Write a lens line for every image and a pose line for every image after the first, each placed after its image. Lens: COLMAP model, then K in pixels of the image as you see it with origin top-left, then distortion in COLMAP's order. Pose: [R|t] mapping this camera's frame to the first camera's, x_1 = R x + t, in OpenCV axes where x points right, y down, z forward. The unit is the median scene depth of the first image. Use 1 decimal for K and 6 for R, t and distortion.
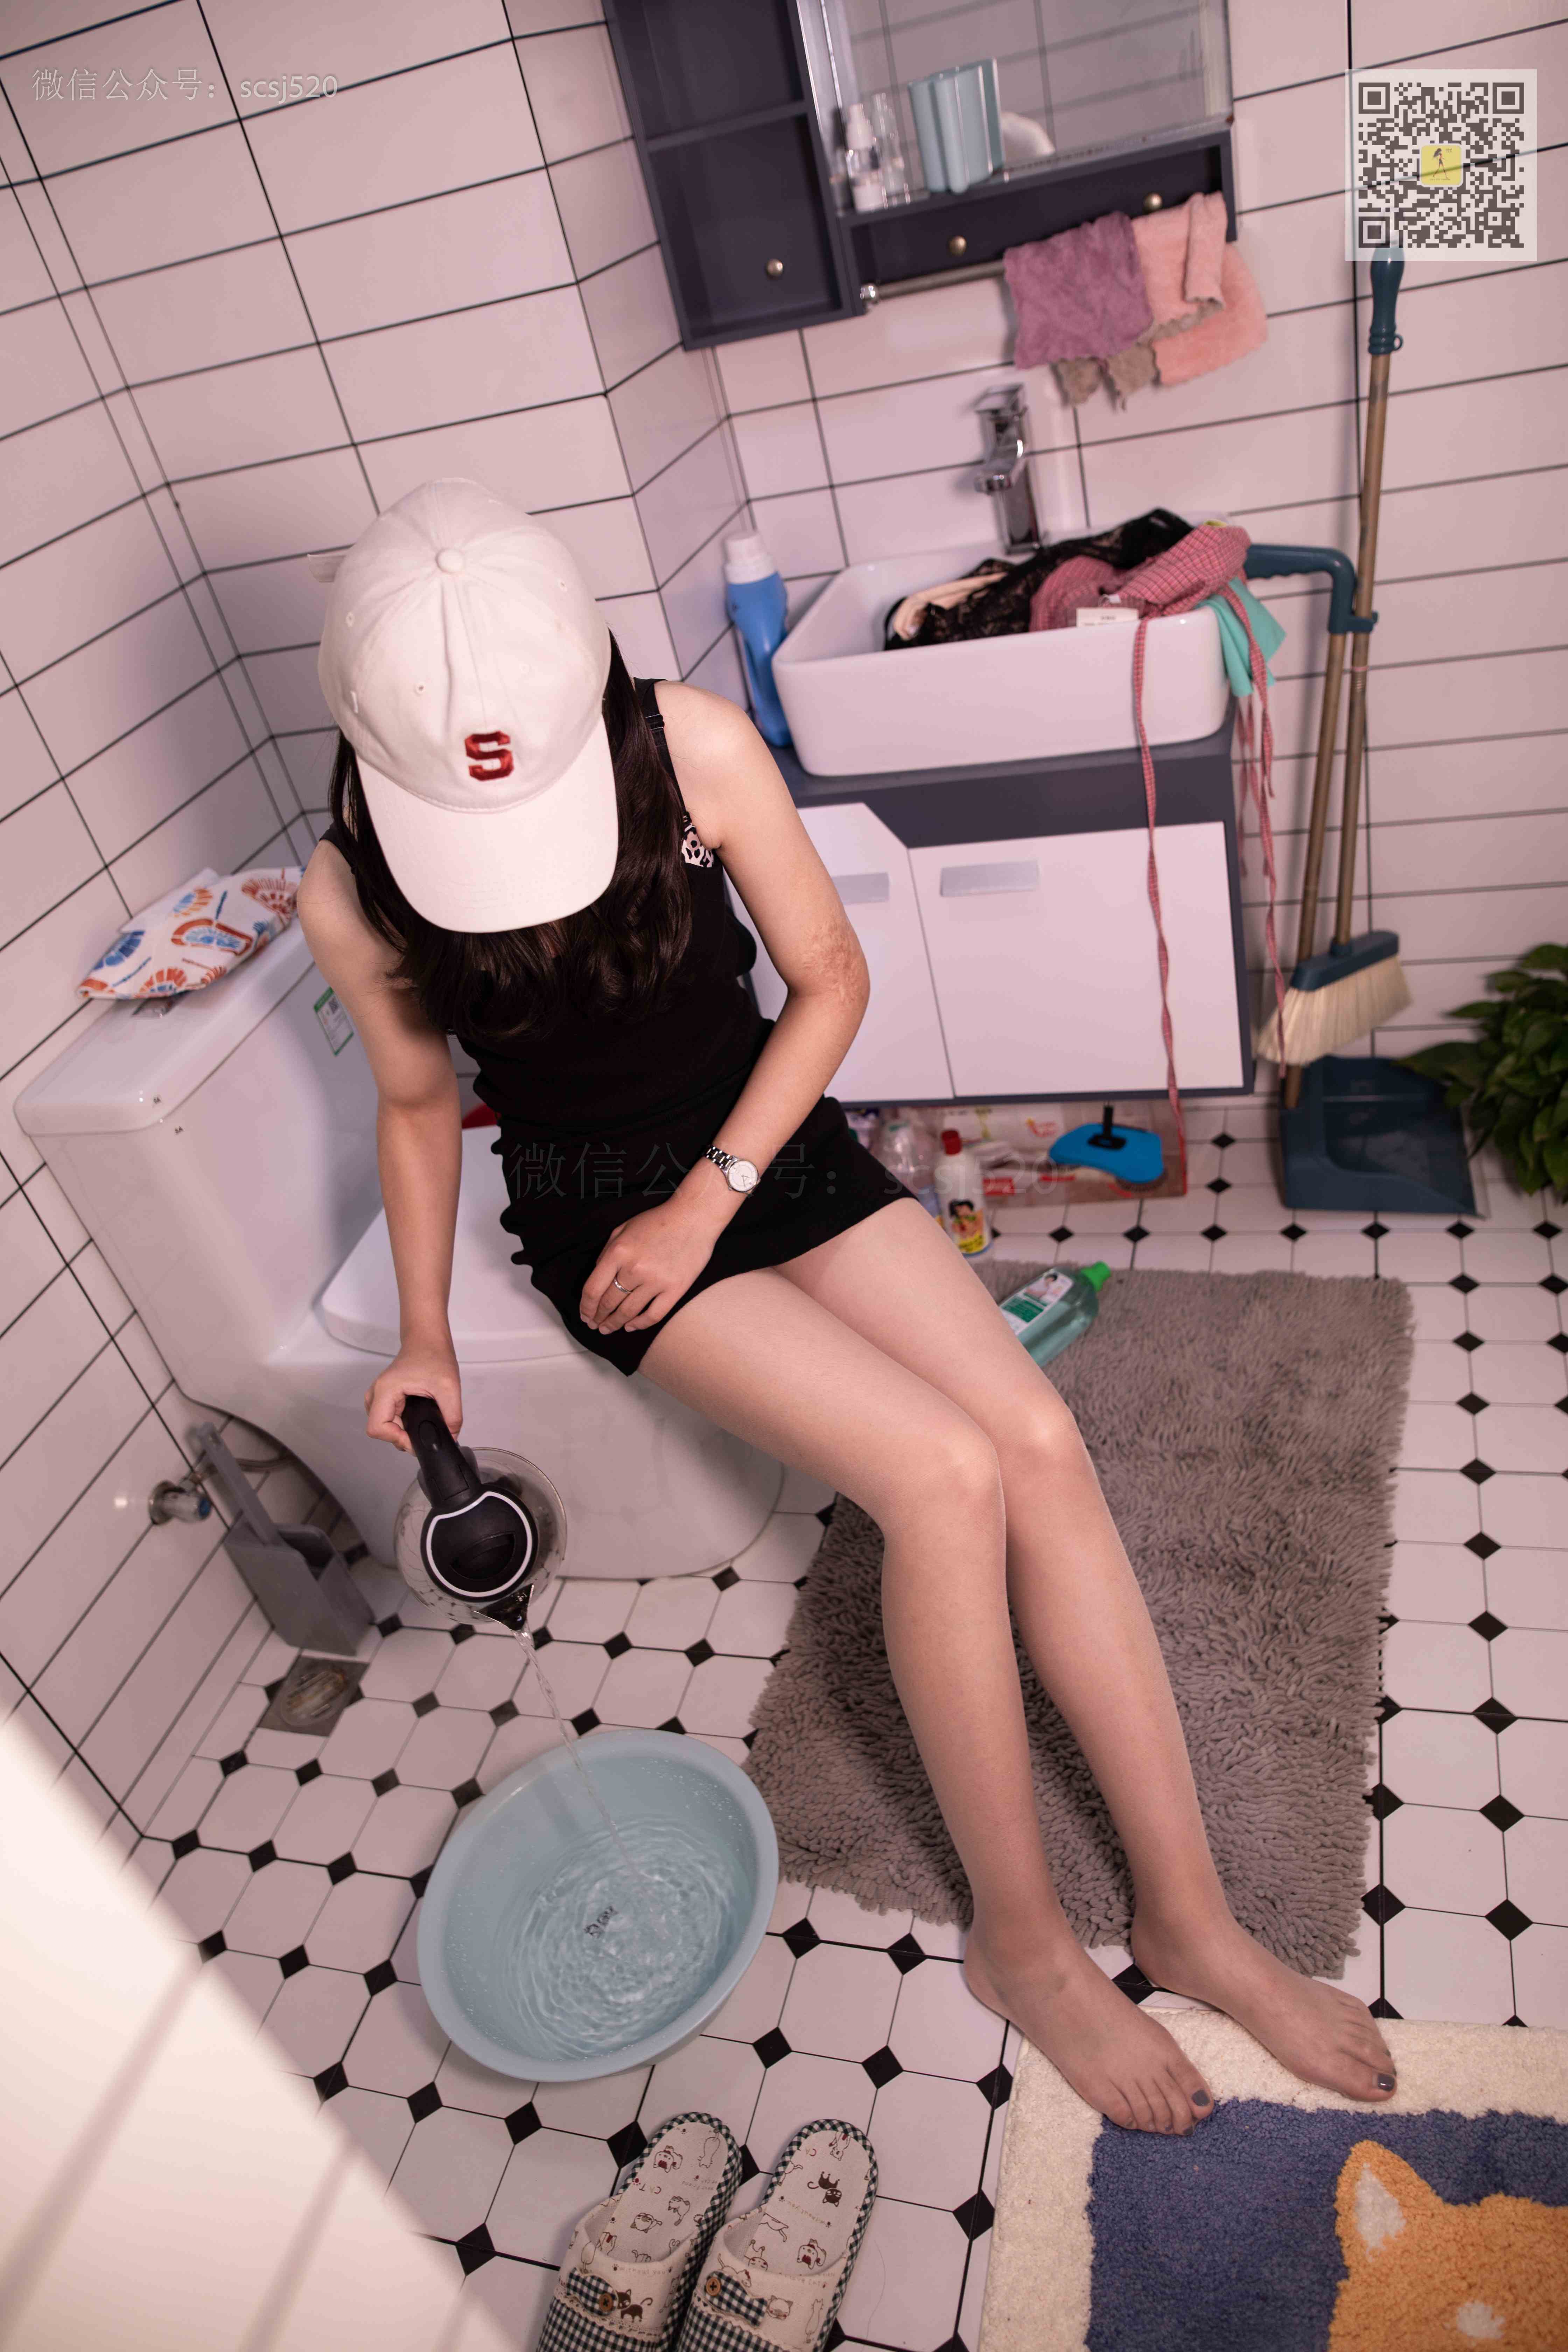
lens RADIAL K [[1628.1, 0, 785.2], [0, 1628.1, 1182.7], [0, 0, 1]] dist [-0.064213, 0.056064]
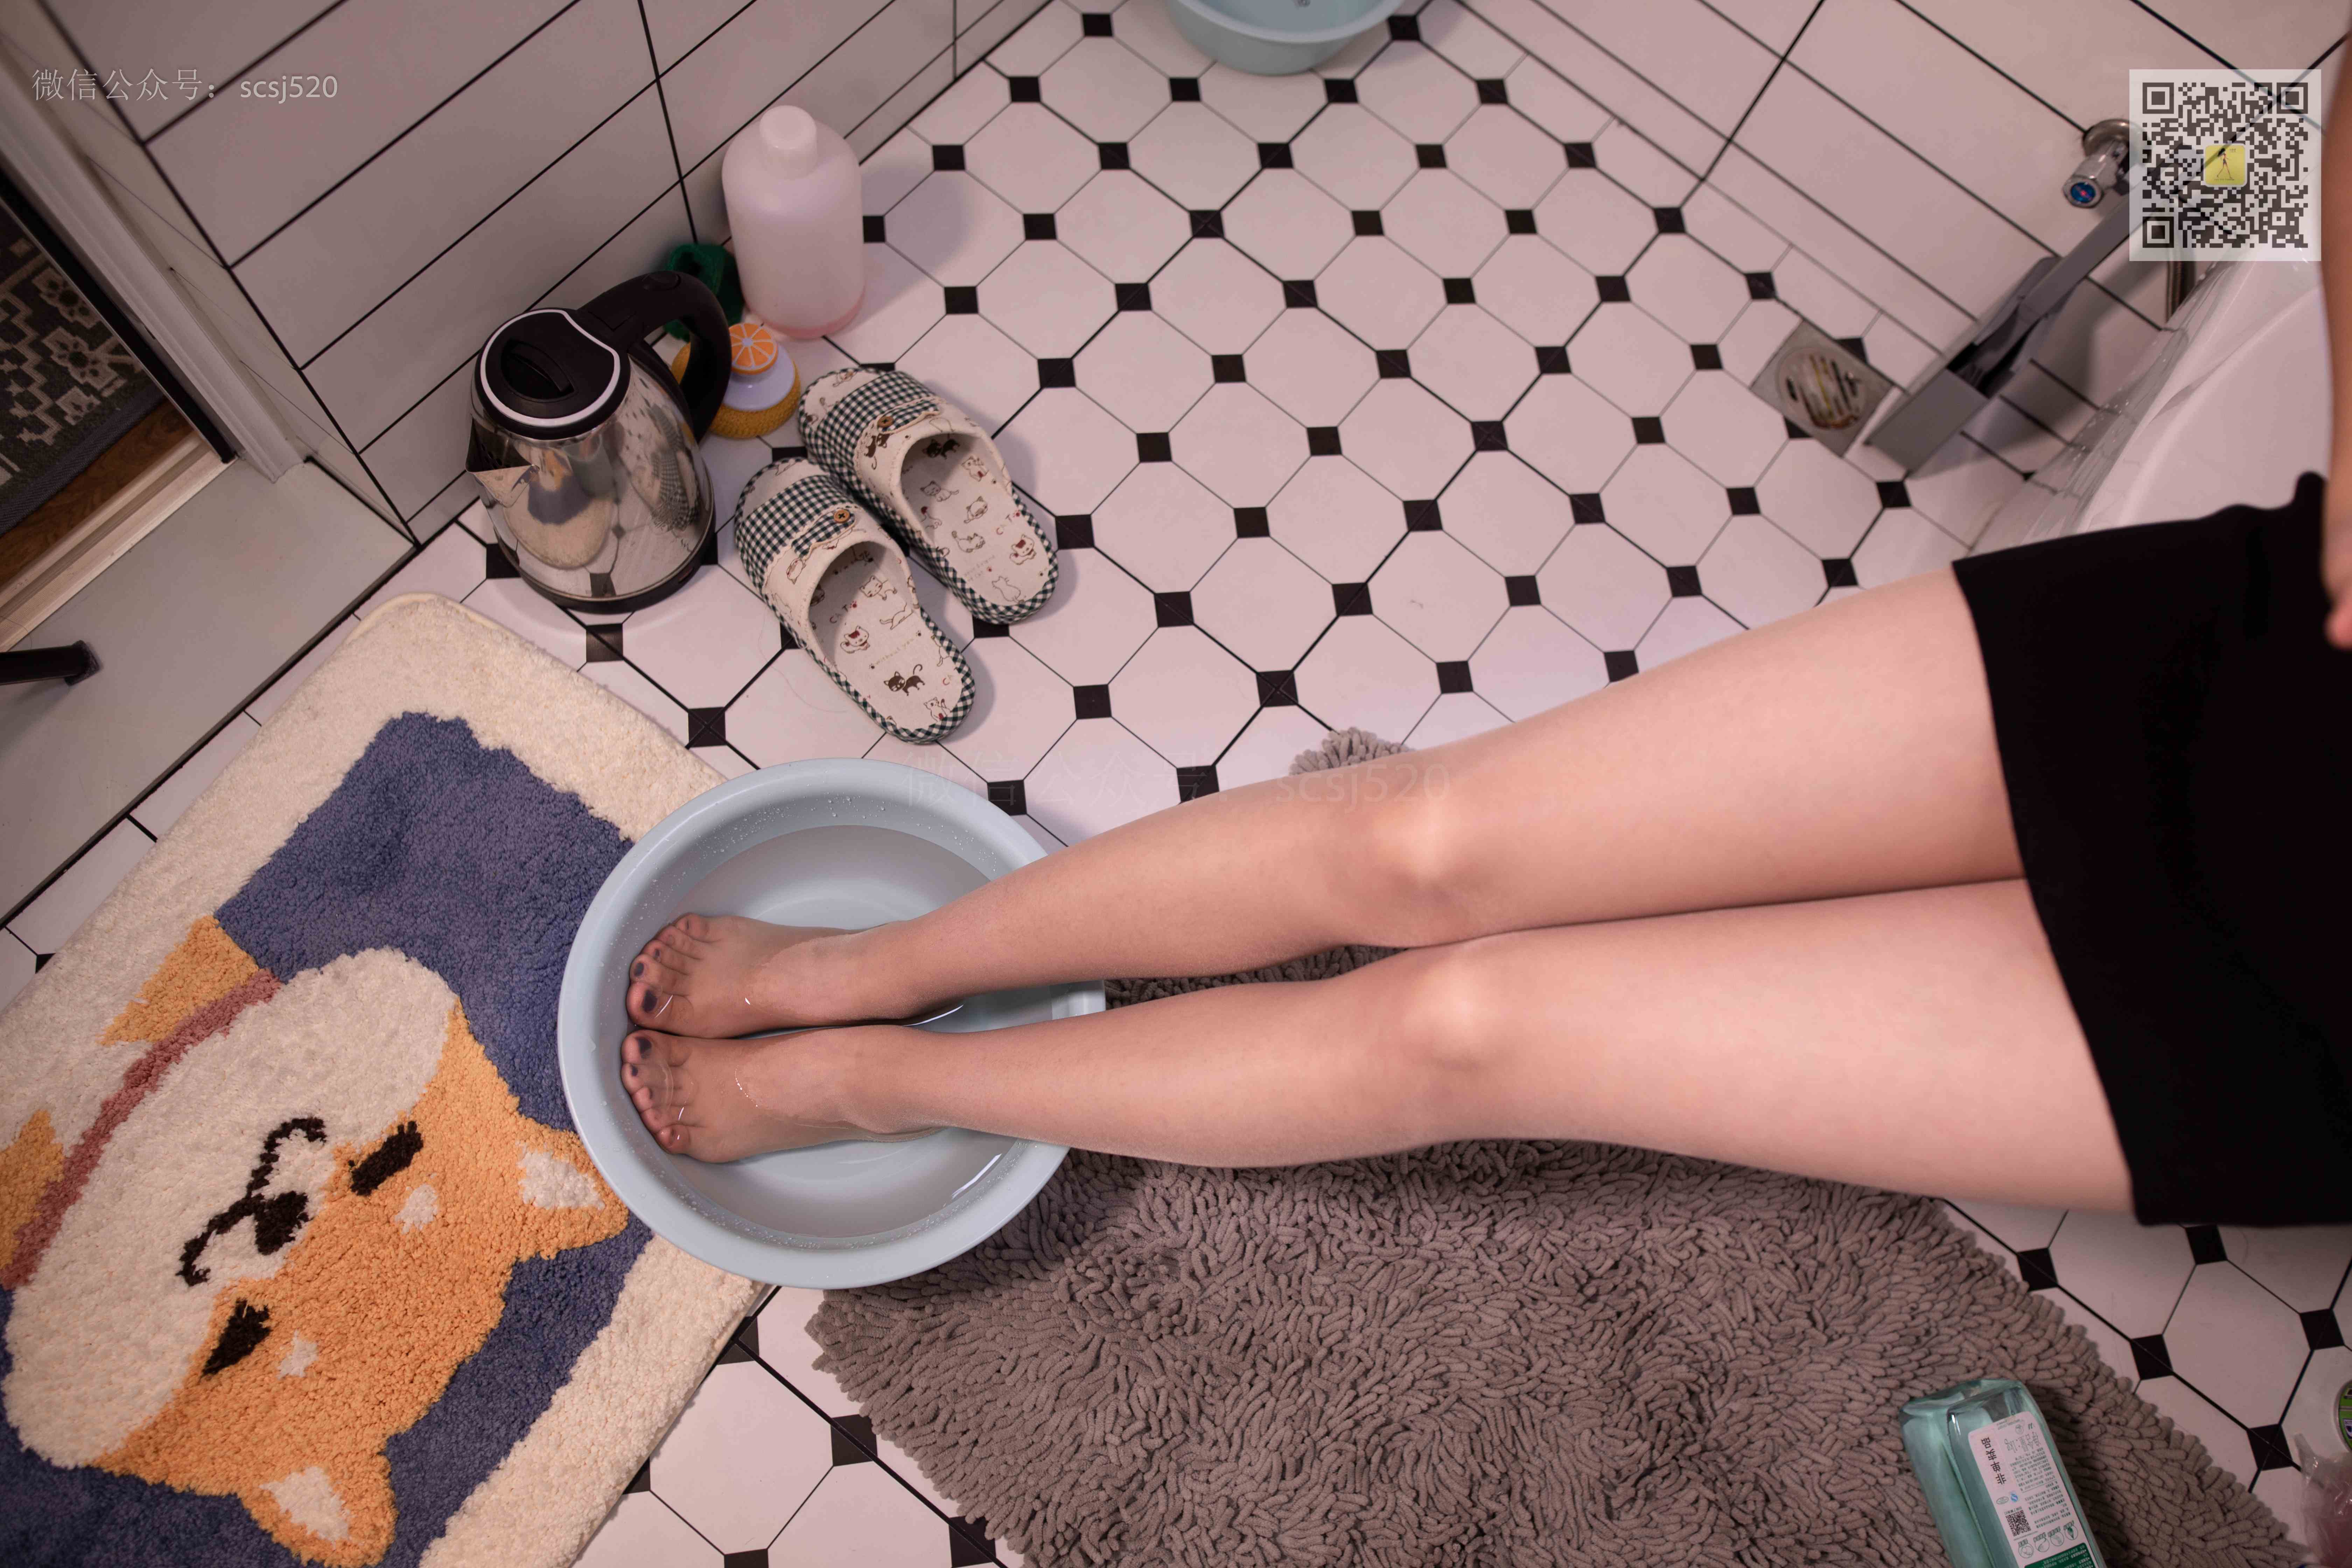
lens RADIAL K [[1628.5, 0, 1176.0], [0, 1628.5, 784.0], [0, 0, 1]] dist [-0.060319, 0.052685]
pose [[-0.392108, 0.912409, -0.117312, 0.092863], [-0.563379, -0.137363, 0.814700, -0.164684], [0.727225, 0.385541, 0.567893, 0.434371]]
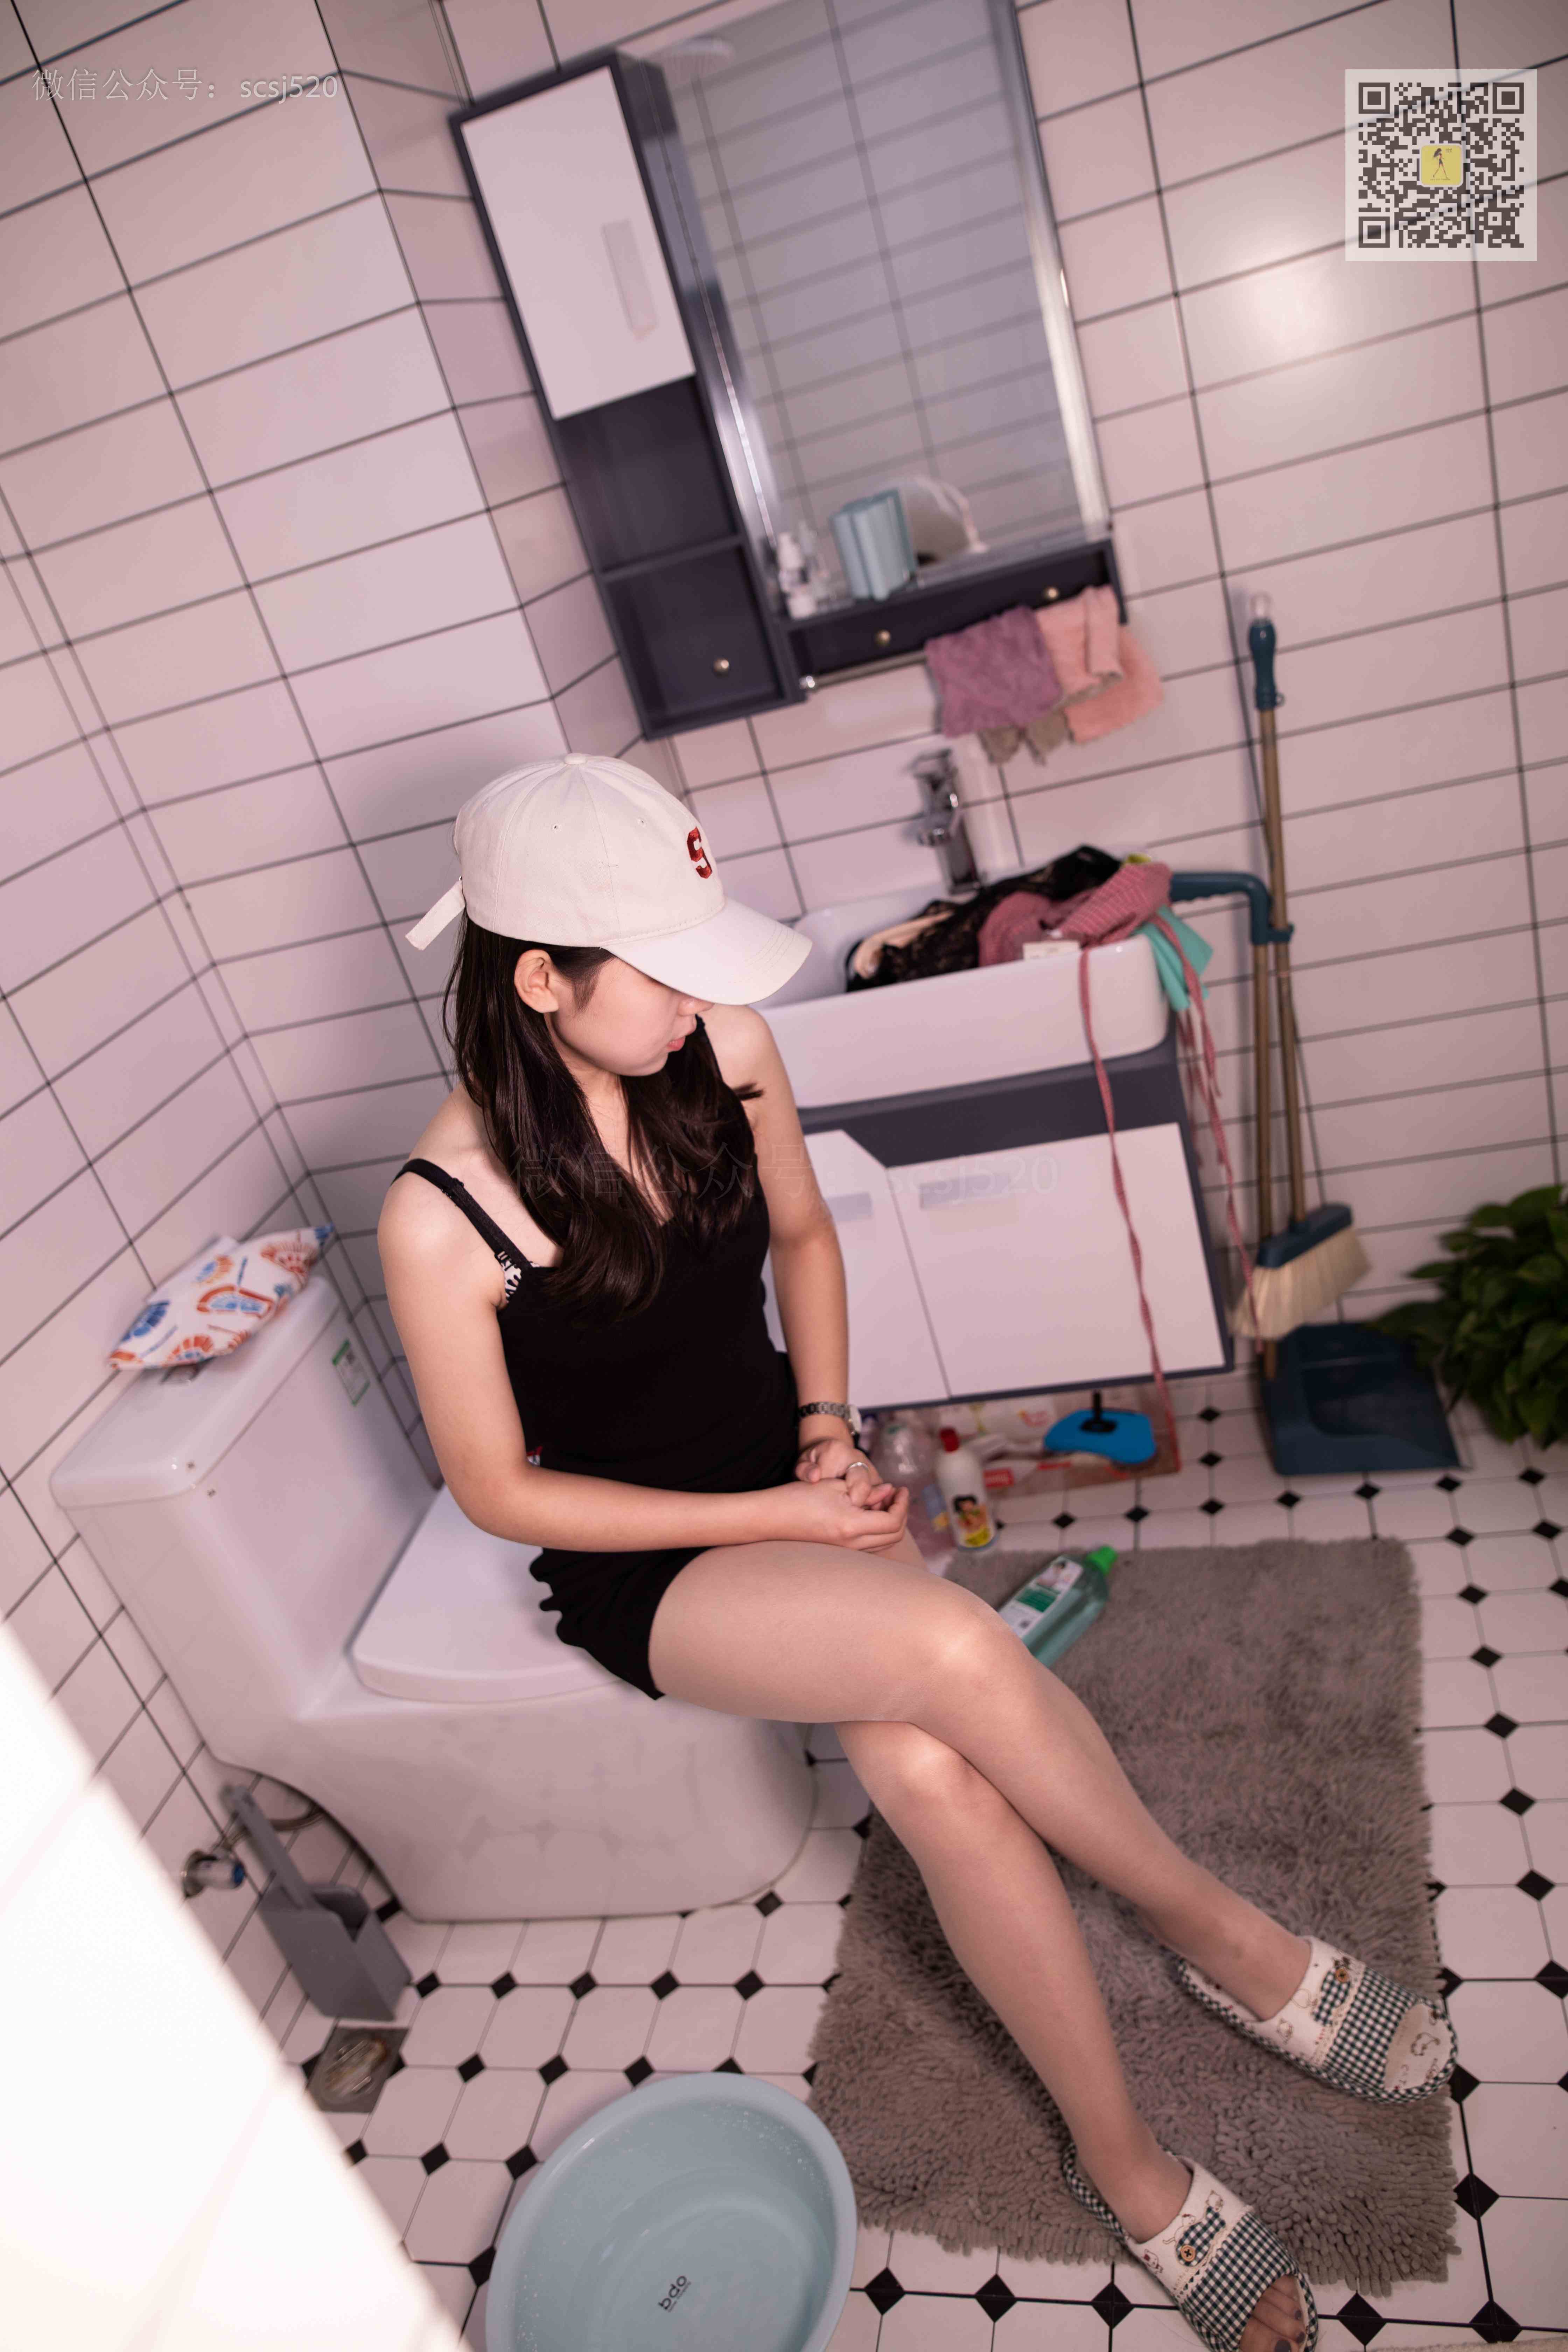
lens RADIAL K [[1628.5, 0, 788.4], [0, 1628.5, 1178.9], [0, 0, 1]] dist [-0.060319, 0.052685]
pose [[0.996617, -0.076517, 0.029987, -0.021098], [0.080653, 0.980711, -0.178047, -0.013933], [-0.015785, 0.179863, 0.983565, -0.049403]]
